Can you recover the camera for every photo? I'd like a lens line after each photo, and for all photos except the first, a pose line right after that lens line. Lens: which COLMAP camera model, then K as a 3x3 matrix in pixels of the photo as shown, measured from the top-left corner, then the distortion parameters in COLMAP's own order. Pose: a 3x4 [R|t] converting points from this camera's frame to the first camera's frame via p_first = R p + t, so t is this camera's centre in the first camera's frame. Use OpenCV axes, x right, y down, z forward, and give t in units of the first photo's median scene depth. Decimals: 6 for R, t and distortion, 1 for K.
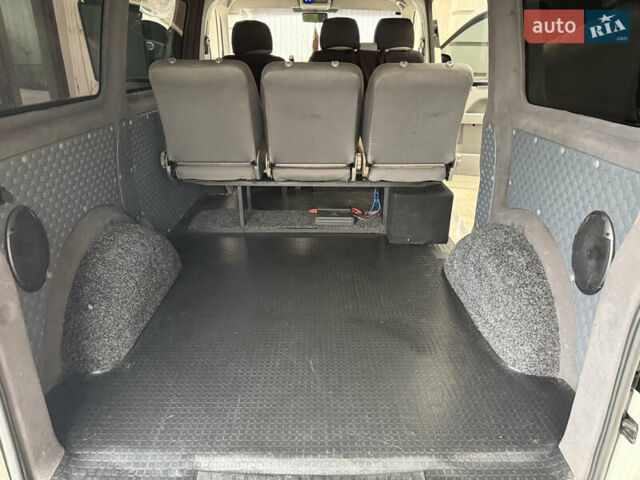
lens RADIAL K [[447.0, 0, 320.0], [0, 447.0, 240.0], [0, 0, 1]] dist [0.089098, -0.116746]
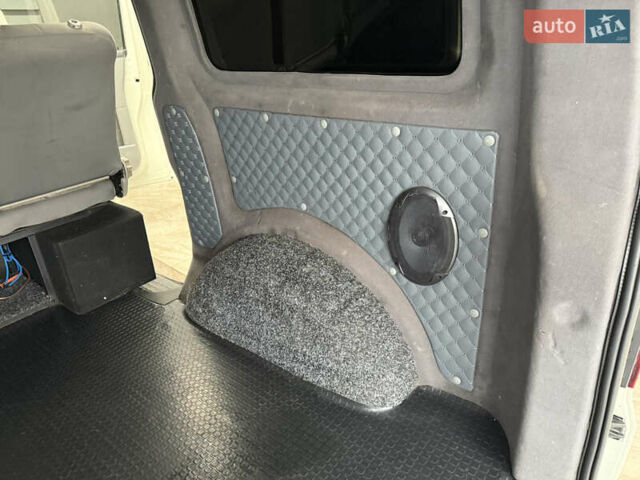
lens RADIAL K [[447.0, 0, 320.0], [0, 447.0, 240.0], [0, 0, 1]] dist [0.089098, -0.116746]
pose [[0.614423, -0.369876, 0.696905, -0.053022], [0.341557, 0.920938, 0.187647, -0.119444], [-0.711212, 0.122738, 0.692180, 0.372257]]
